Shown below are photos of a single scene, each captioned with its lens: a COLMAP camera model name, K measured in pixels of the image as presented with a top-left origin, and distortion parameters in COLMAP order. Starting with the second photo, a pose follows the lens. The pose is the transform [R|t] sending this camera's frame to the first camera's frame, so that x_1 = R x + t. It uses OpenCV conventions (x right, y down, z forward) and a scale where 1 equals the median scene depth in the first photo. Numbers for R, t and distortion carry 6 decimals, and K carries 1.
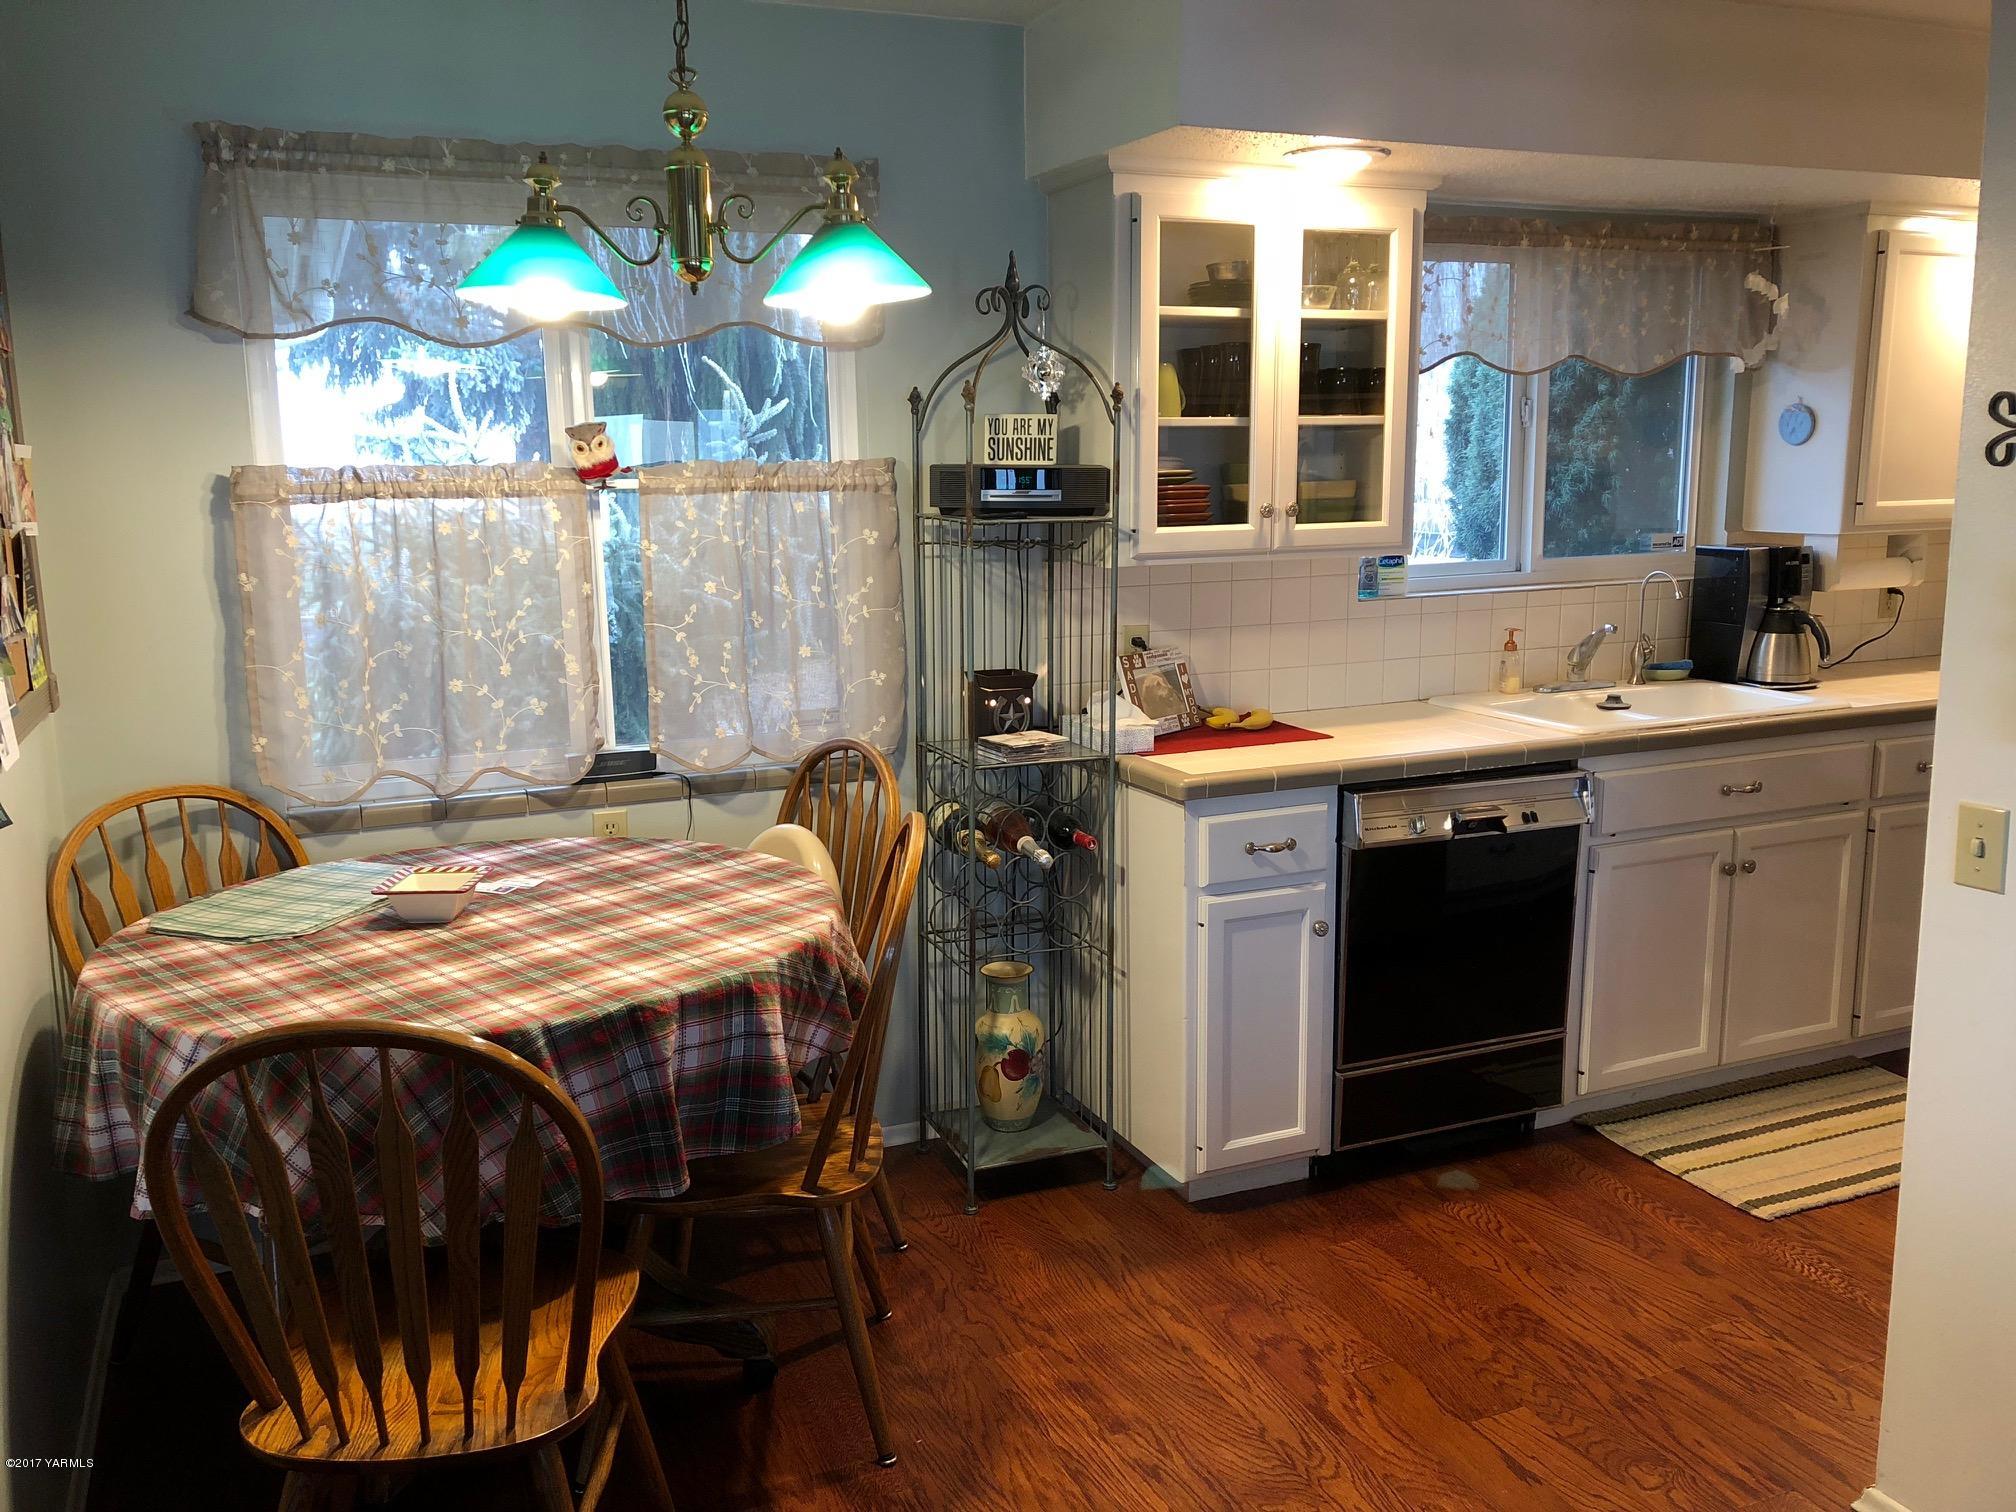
lens RADIAL K [[1650.2, 0, 993.7], [0, 1650.2, 754.8], [0, 0, 1]] dist [0.037523, -0.019975]
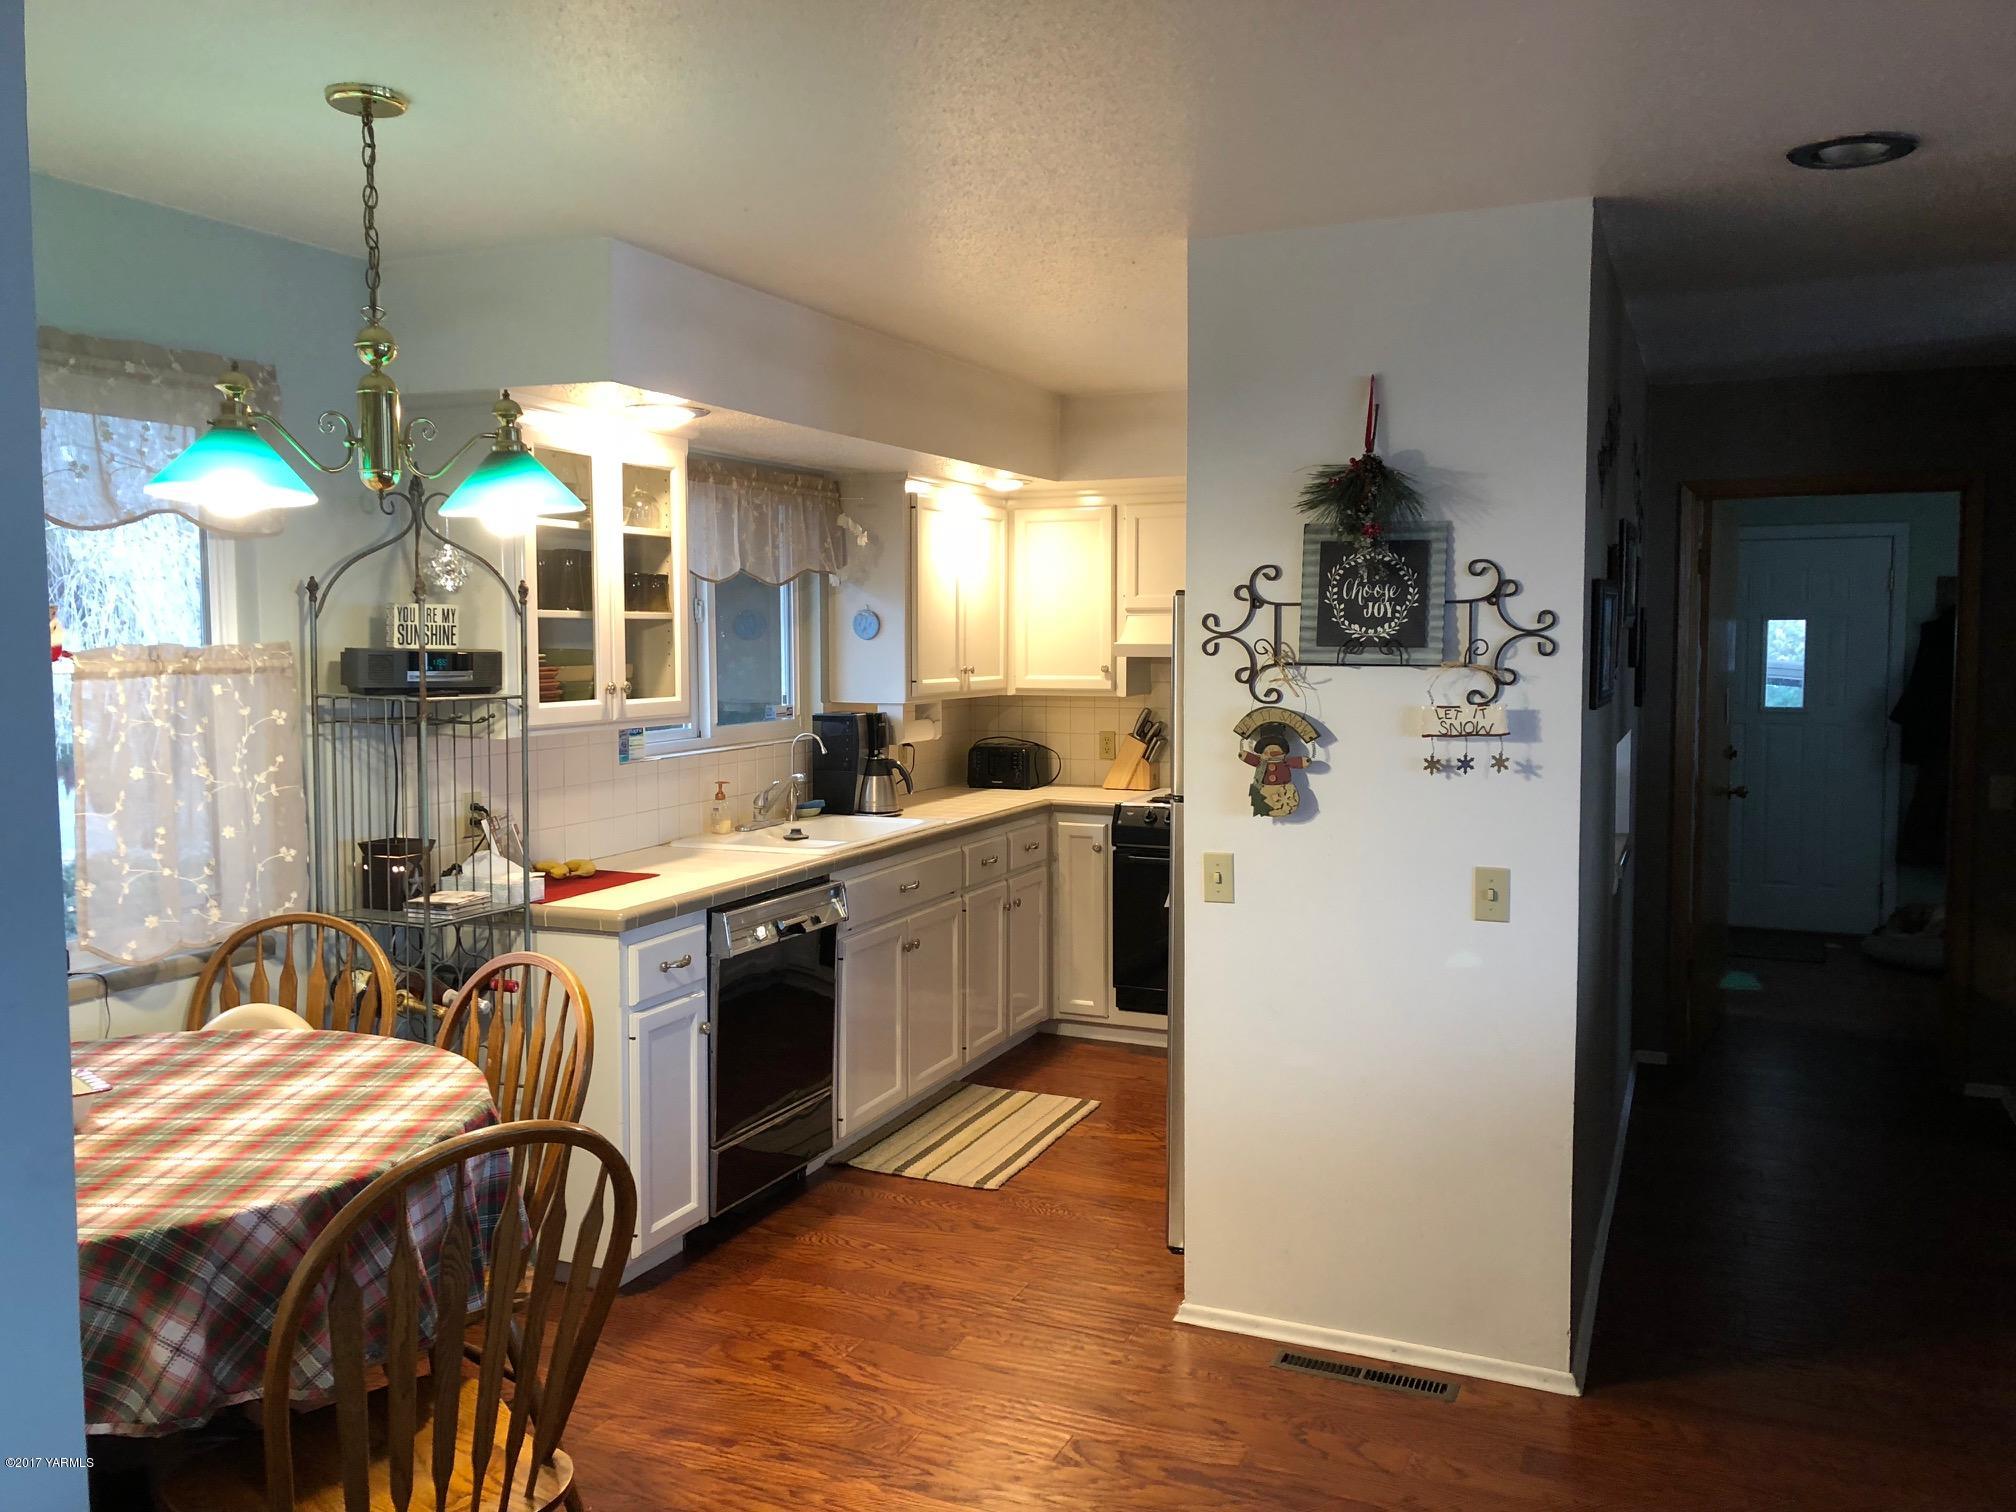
lens RADIAL K [[1650.2, 0, 999.4], [0, 1650.2, 741.6], [0, 0, 1]] dist [0.037523, -0.019975]
pose [[0.730082, -0.034389, 0.682493, -0.454763], [0.114446, 0.990780, -0.072503, 0.009355], [-0.673707, 0.131042, 0.727287, -0.054805]]
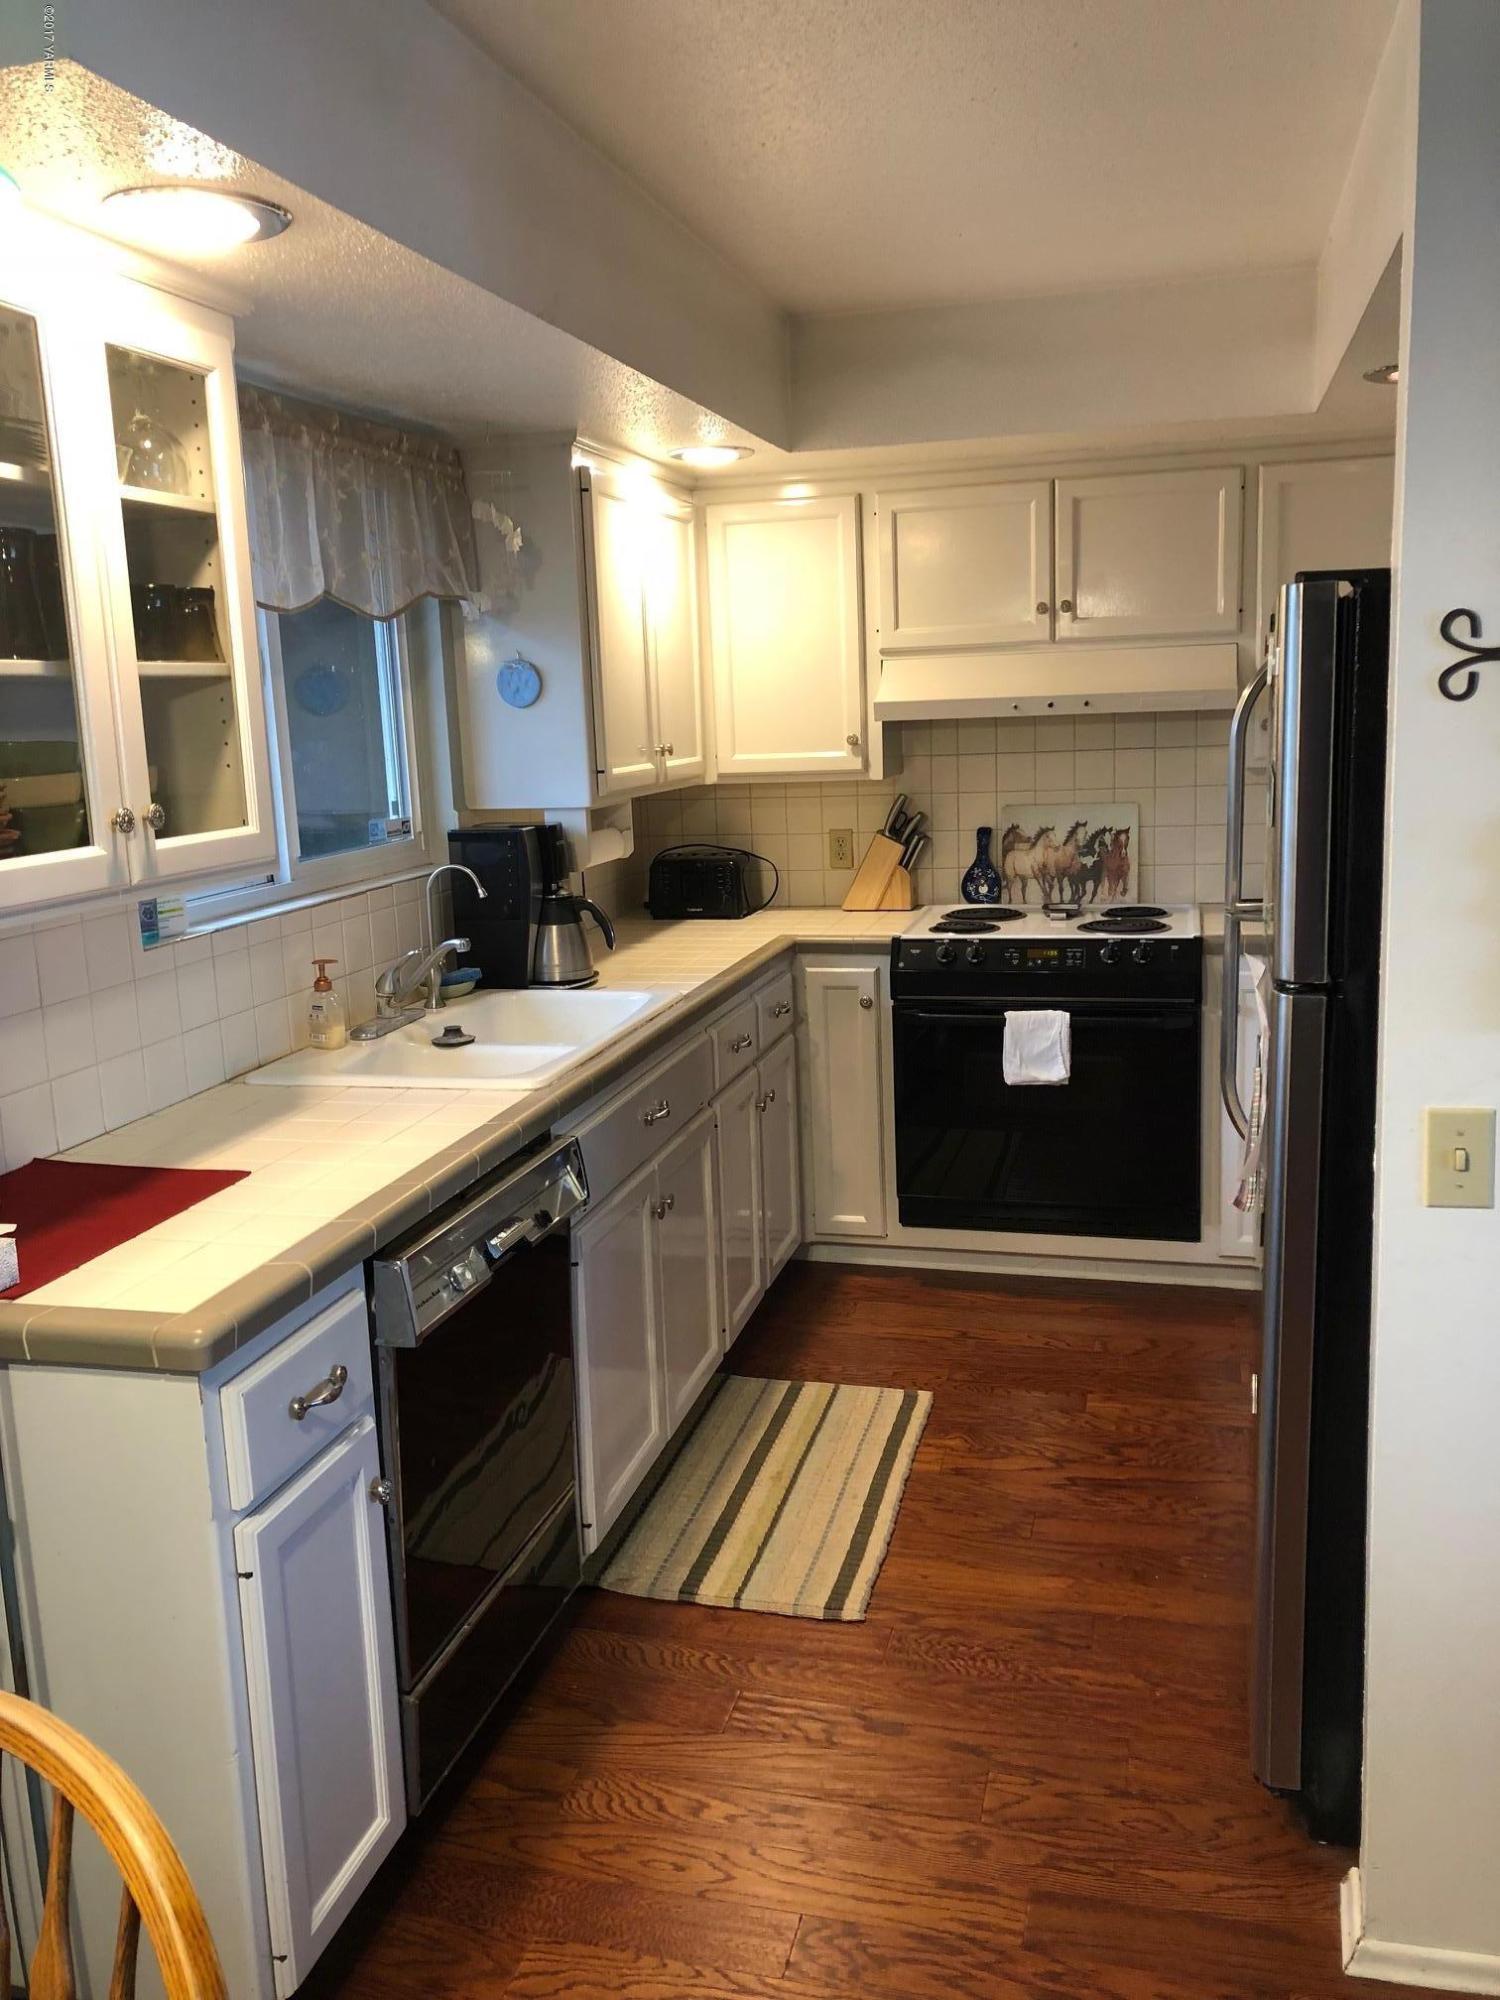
lens RADIAL K [[1637.1, 0, 761.4], [0, 1637.1, 986.2], [0, 0, 1]] dist [0.037523, -0.019975]
pose [[0.612681, -0.149250, 0.776110, -0.157034], [0.170979, 0.983782, 0.054210, -0.085227], [-0.771614, 0.099485, 0.628263, 0.478709]]
